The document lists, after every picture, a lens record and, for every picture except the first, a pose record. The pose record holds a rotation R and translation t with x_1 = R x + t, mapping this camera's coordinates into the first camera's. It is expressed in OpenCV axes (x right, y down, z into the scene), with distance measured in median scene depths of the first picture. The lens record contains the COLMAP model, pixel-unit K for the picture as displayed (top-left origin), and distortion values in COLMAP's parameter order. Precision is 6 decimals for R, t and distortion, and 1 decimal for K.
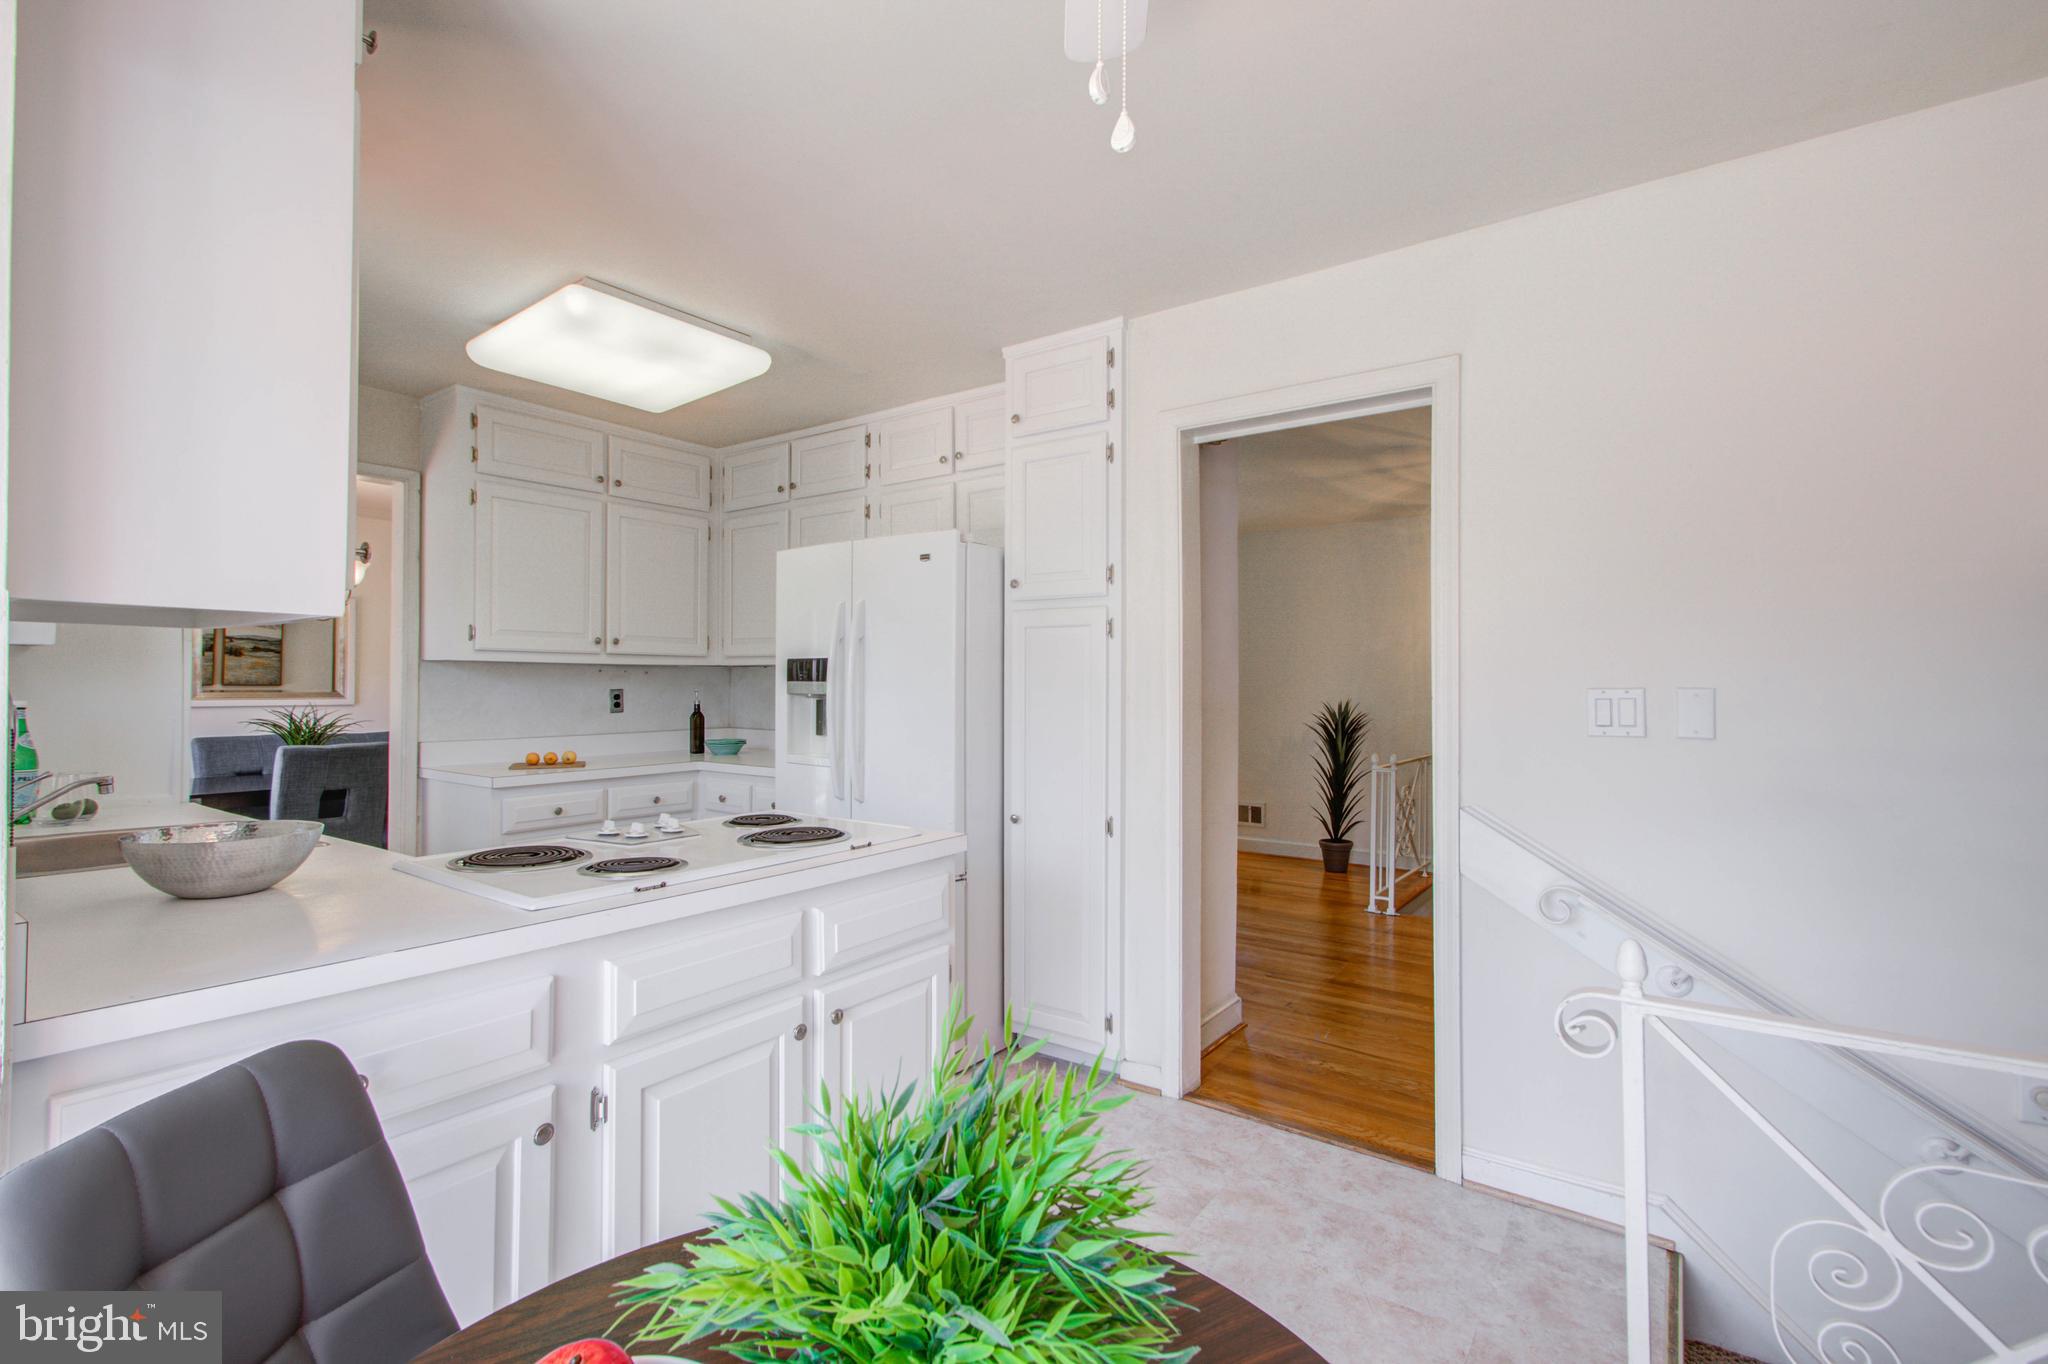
lens RADIAL K [[927.7, 0, 1027.5], [0, 927.7, 676.2], [0, 0, 1]] dist [0.007955, 0.000182]
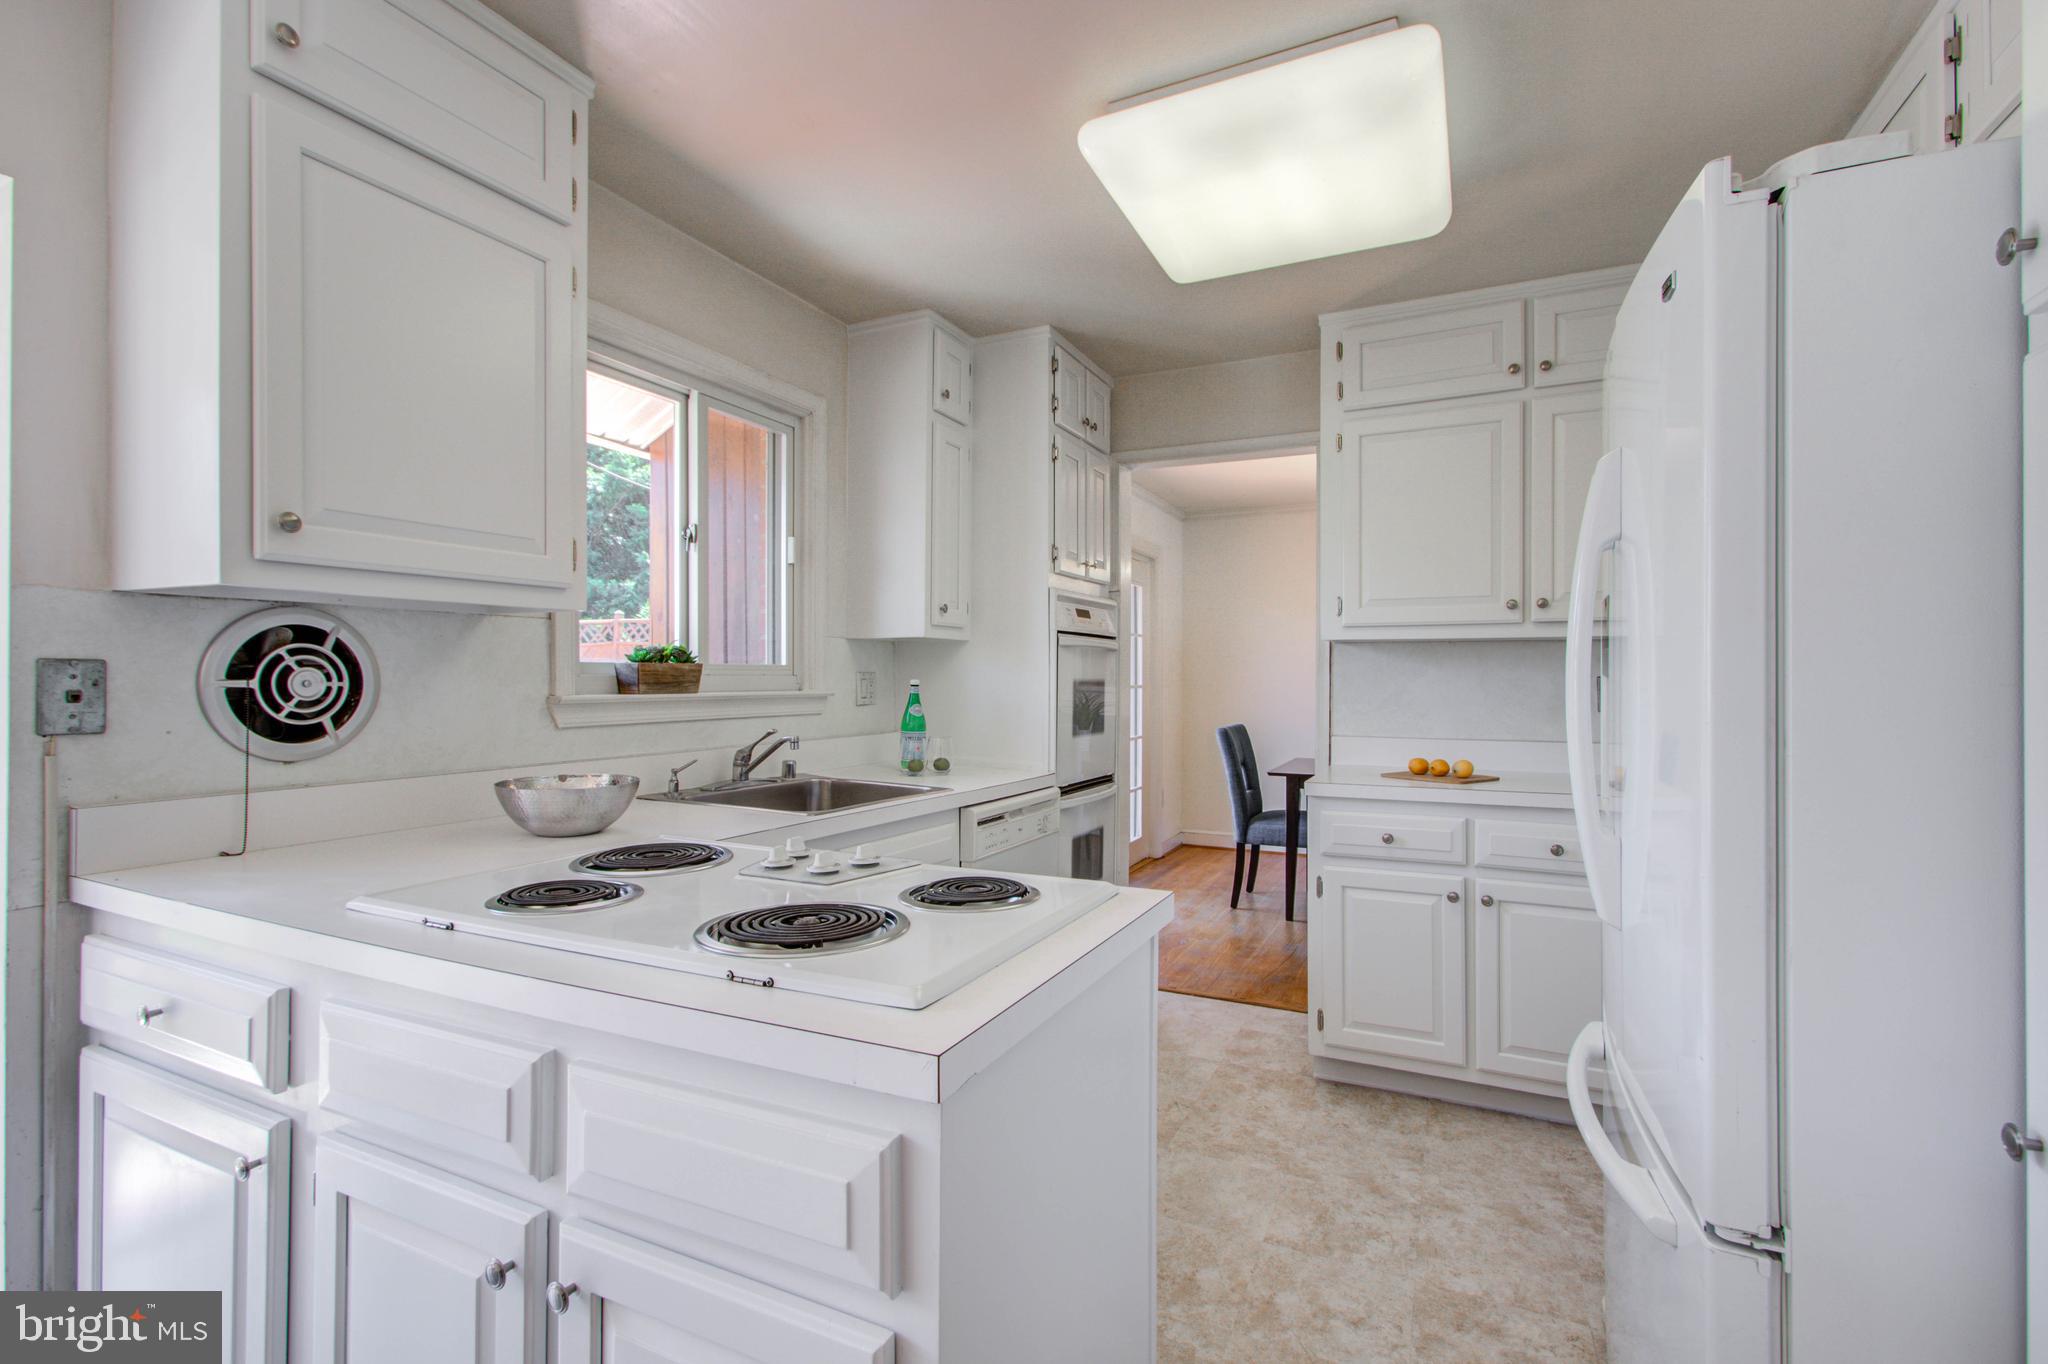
lens RADIAL K [[924.1, 0, 1031.5], [0, 924.1, 676.8], [0, 0, 1]] dist [0.022382, -0.008388]
pose [[0.186592, -0.006019, -0.982419, 0.194504], [0.007052, 0.999964, -0.004787, 0.021532], [0.982412, -0.006035, 0.186628, 0.682772]]
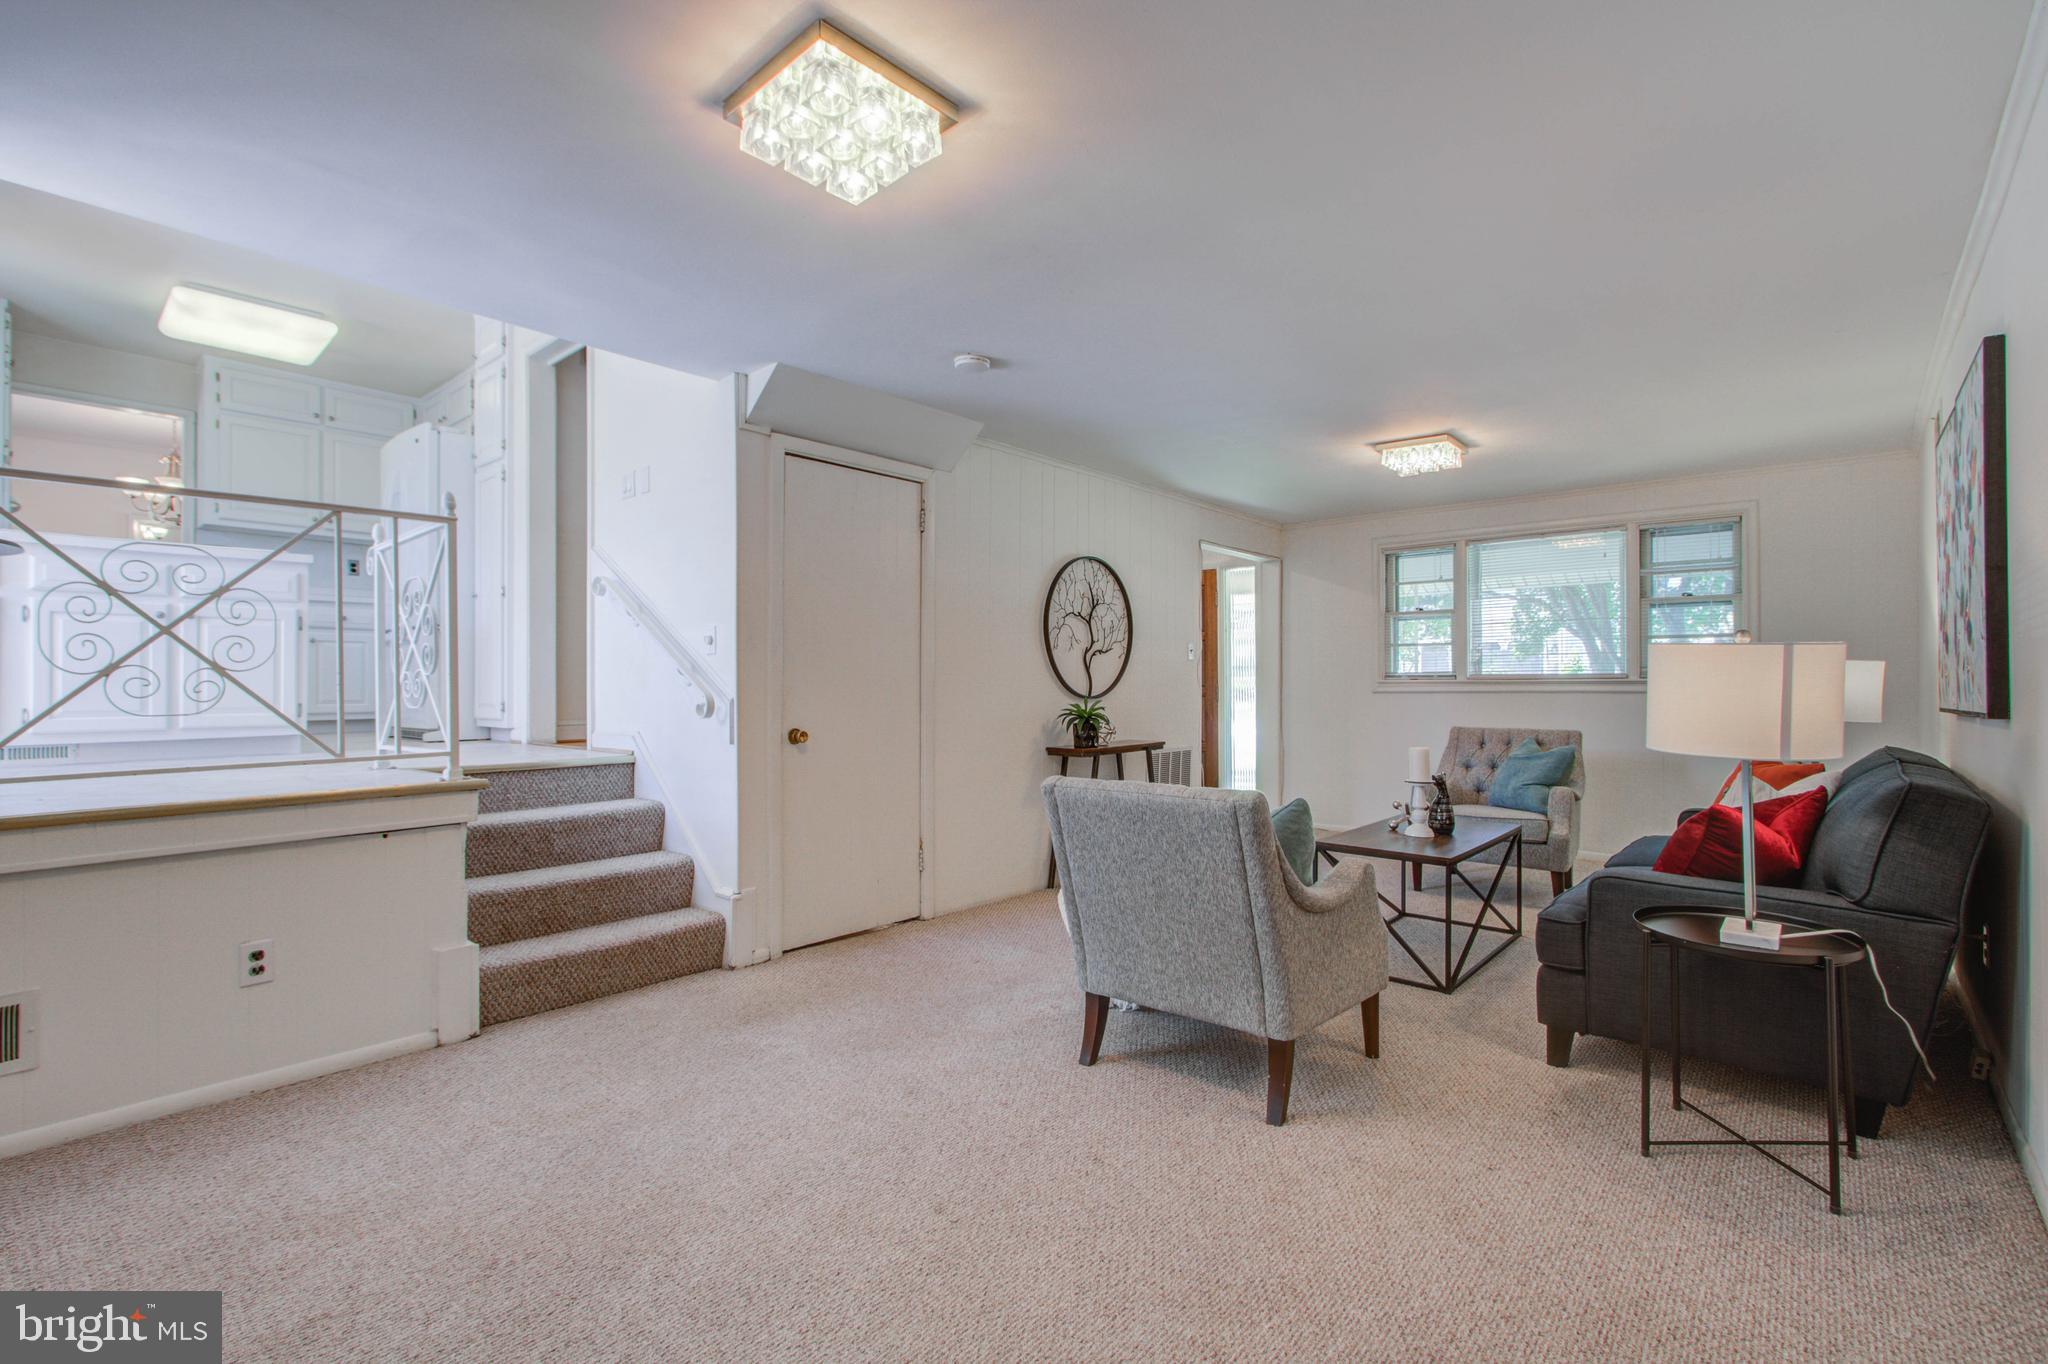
lens RADIAL K [[927.7, 0, 1027.5], [0, 927.7, 676.2], [0, 0, 1]] dist [0.007955, 0.000182]
pose [[0.995405, -0.006956, -0.095497, 1.144594], [0.006873, 0.999976, -0.001203, 0.308167], [0.095503, 0.000541, 0.995429, -0.578262]]
